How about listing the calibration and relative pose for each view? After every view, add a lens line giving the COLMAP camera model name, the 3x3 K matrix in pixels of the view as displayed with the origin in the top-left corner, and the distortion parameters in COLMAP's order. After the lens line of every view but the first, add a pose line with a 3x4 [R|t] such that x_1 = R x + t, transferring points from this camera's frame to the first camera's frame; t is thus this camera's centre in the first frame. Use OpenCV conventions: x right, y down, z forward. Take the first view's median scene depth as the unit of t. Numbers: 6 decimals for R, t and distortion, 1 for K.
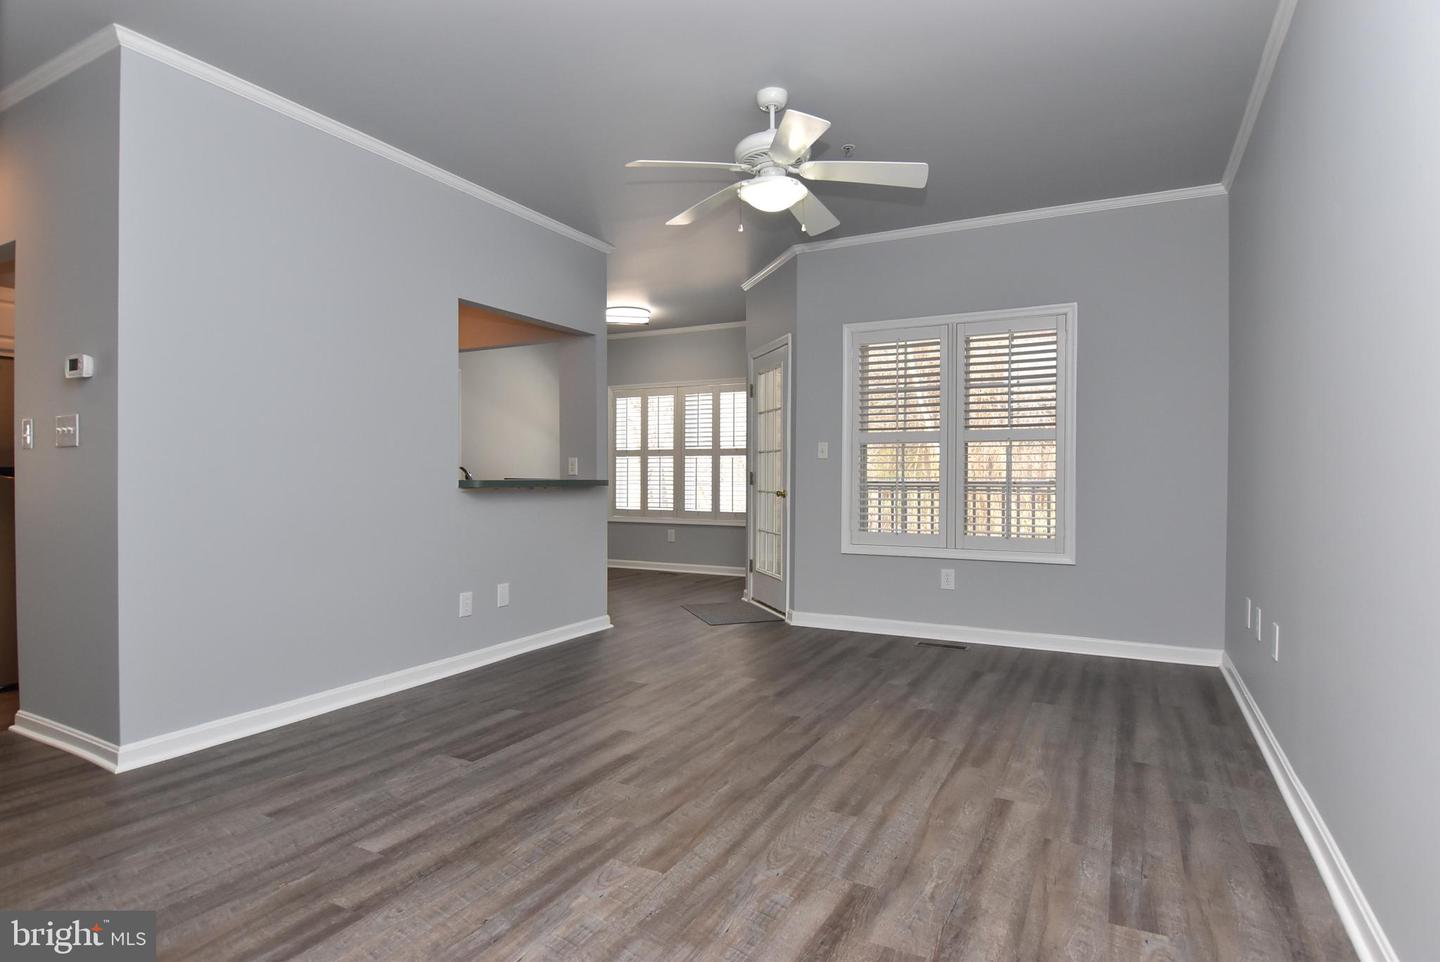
lens RADIAL K [[766.0, 0, 724.6], [0, 766.0, 480.5], [0, 0, 1]] dist [0.003572, -0.019235]
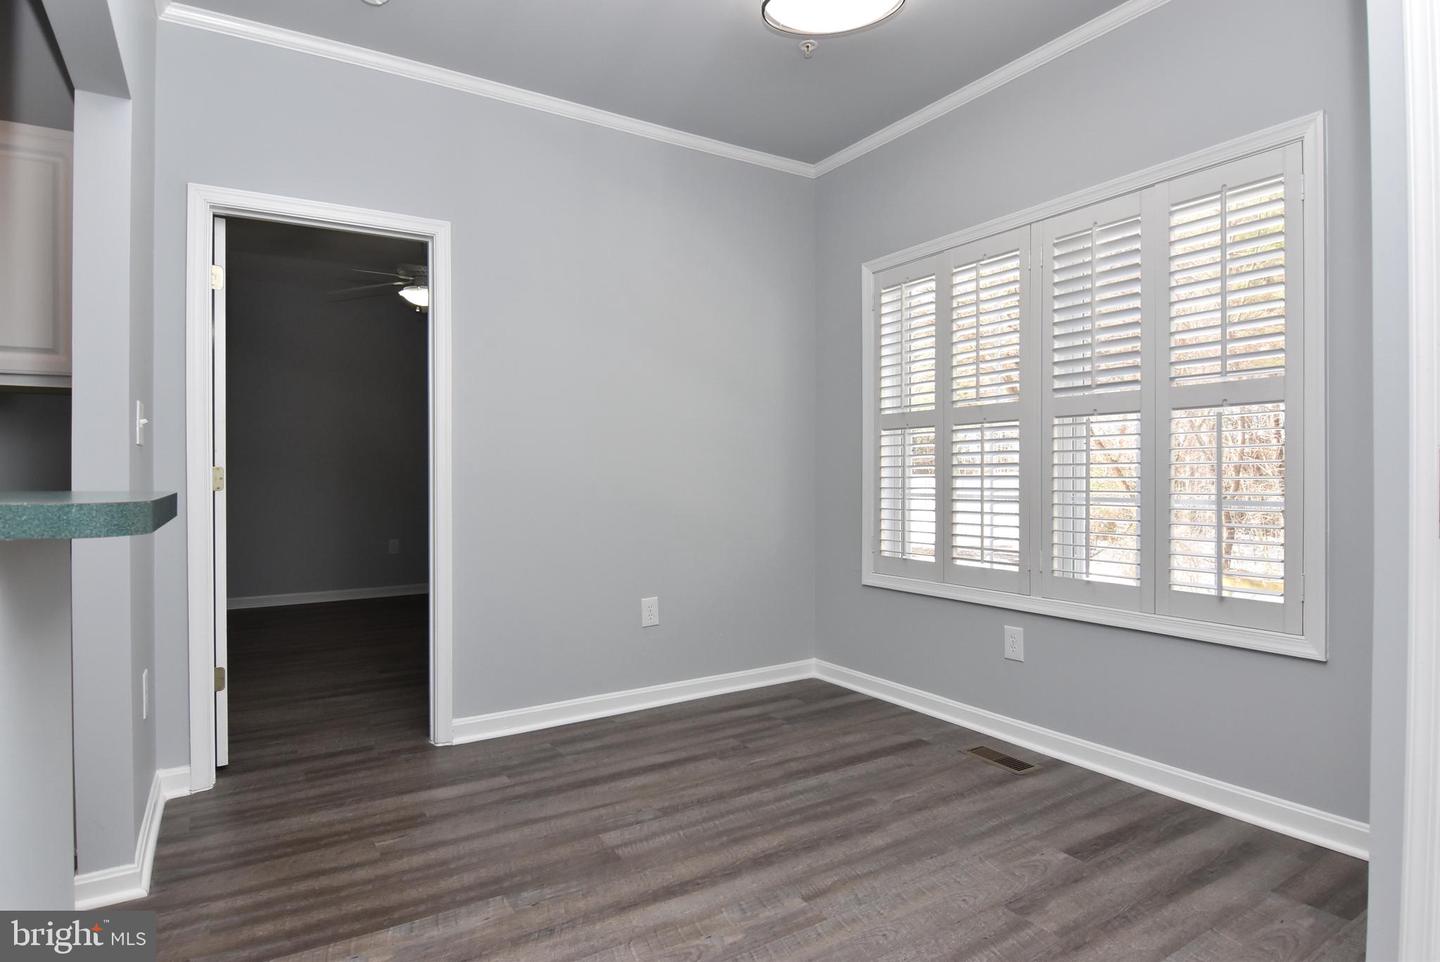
lens RADIAL K [[766.0, 0, 724.6], [0, 766.0, 480.5], [0, 0, 1]] dist [0.003572, -0.019235]
pose [[0.867133, -0.001983, -0.498073, -0.021991], [-0.000692, 0.999986, -0.005187, -0.004740], [0.498077, 0.004843, 0.867119, 1.625288]]
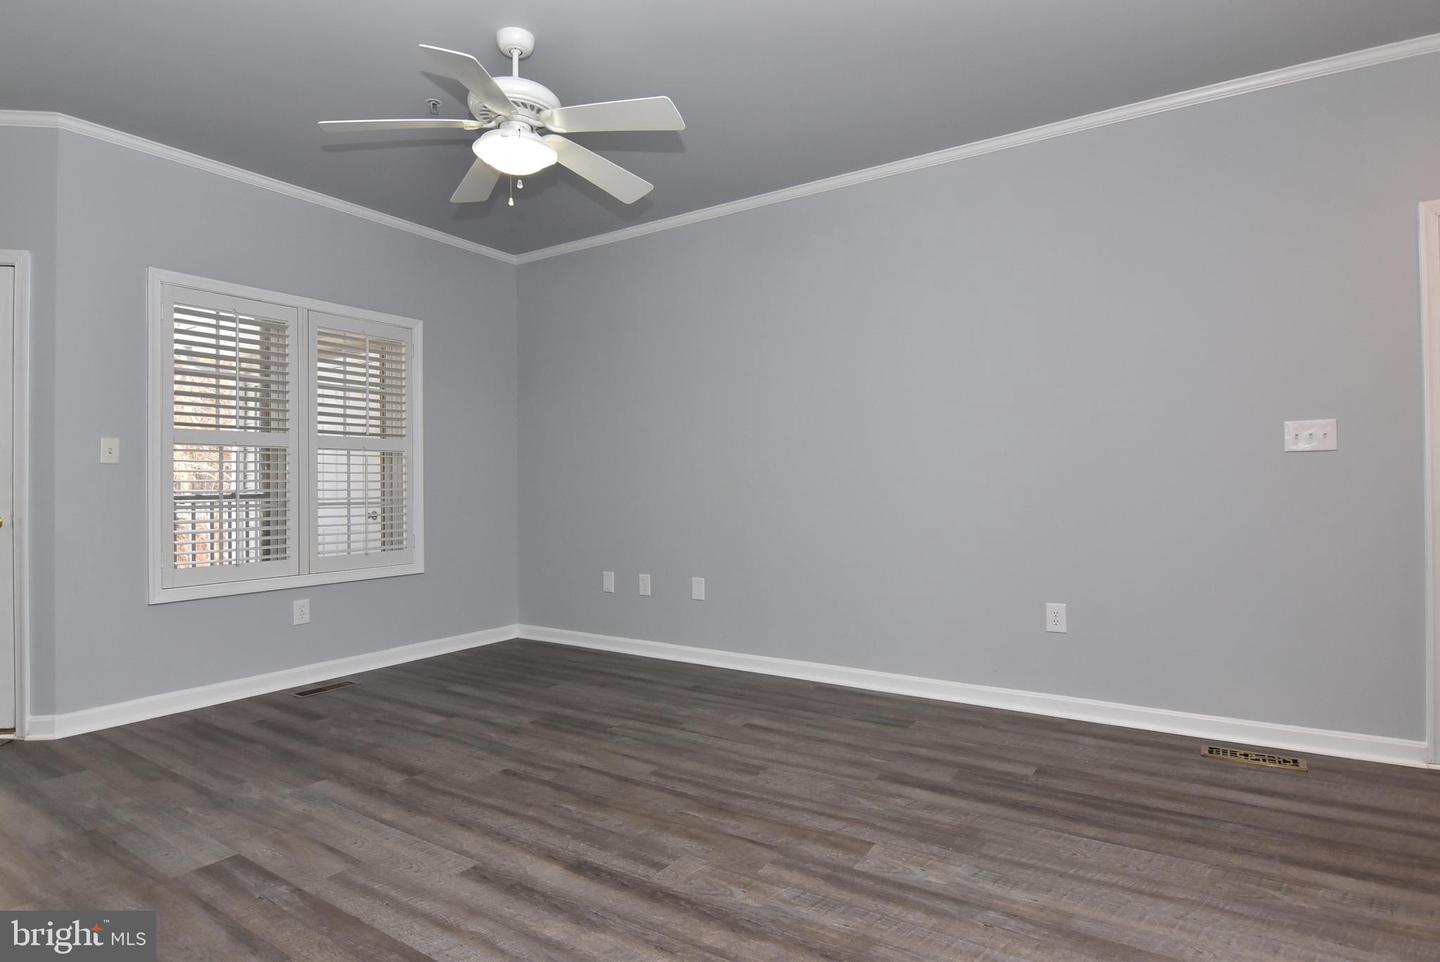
lens RADIAL K [[766.0, 0, 724.6], [0, 766.0, 480.5], [0, 0, 1]] dist [0.003572, -0.019235]
pose [[0.098411, 0.000798, 0.995146, -0.761502], [0.016774, 0.999856, -0.002461, -0.007474], [-0.995004, 0.016934, 0.098384, 0.696924]]
